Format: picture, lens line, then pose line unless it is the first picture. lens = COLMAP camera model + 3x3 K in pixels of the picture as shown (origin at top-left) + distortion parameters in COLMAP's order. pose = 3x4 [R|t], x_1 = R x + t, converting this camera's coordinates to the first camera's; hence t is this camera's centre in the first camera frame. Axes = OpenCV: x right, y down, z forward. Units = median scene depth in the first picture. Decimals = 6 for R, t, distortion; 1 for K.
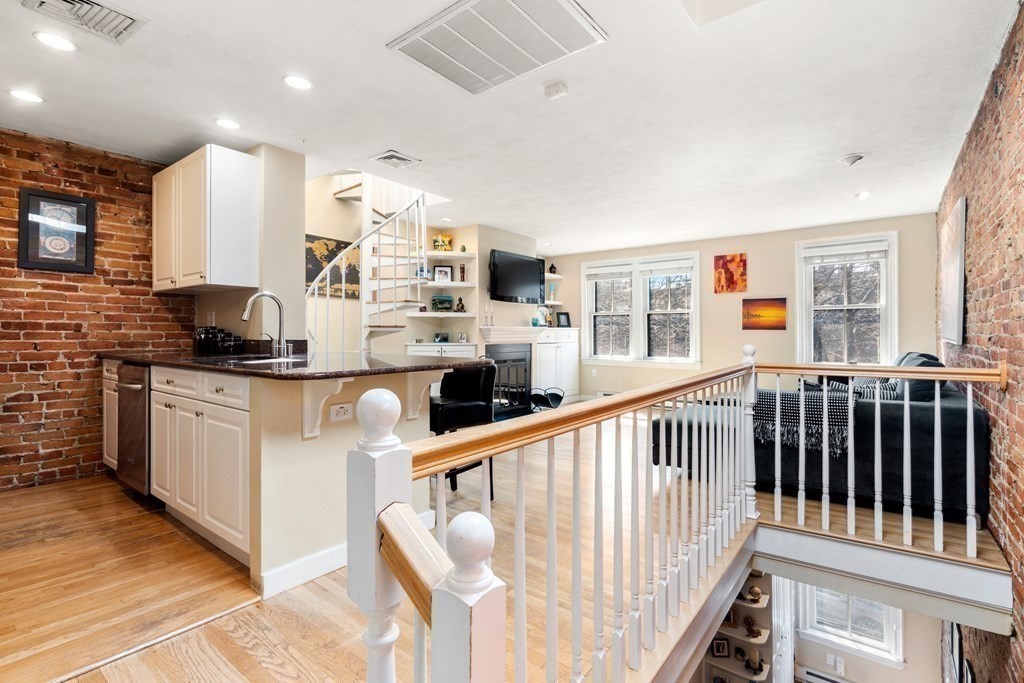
lens RADIAL K [[477.5, 0, 507.9], [0, 477.5, 331.5], [0, 0, 1]] dist [-0.003997, 0.001220]
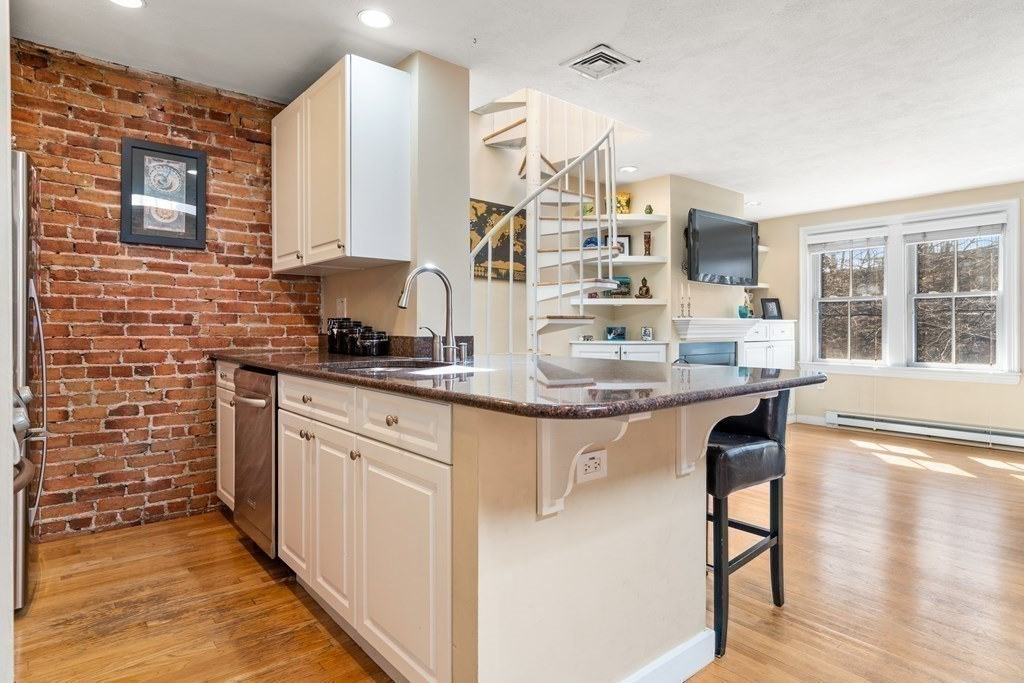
lens RADIAL K [[561.0, 0, 512.5], [0, 561.0, 330.0], [0, 0, 1]] dist [0.004152, 0.002100]
pose [[0.977617, 0.000891, -0.210392, -0.183366], [0.000646, 0.999974, 0.007239, 0.001940], [0.210392, -0.007213, 0.977590, 0.205132]]
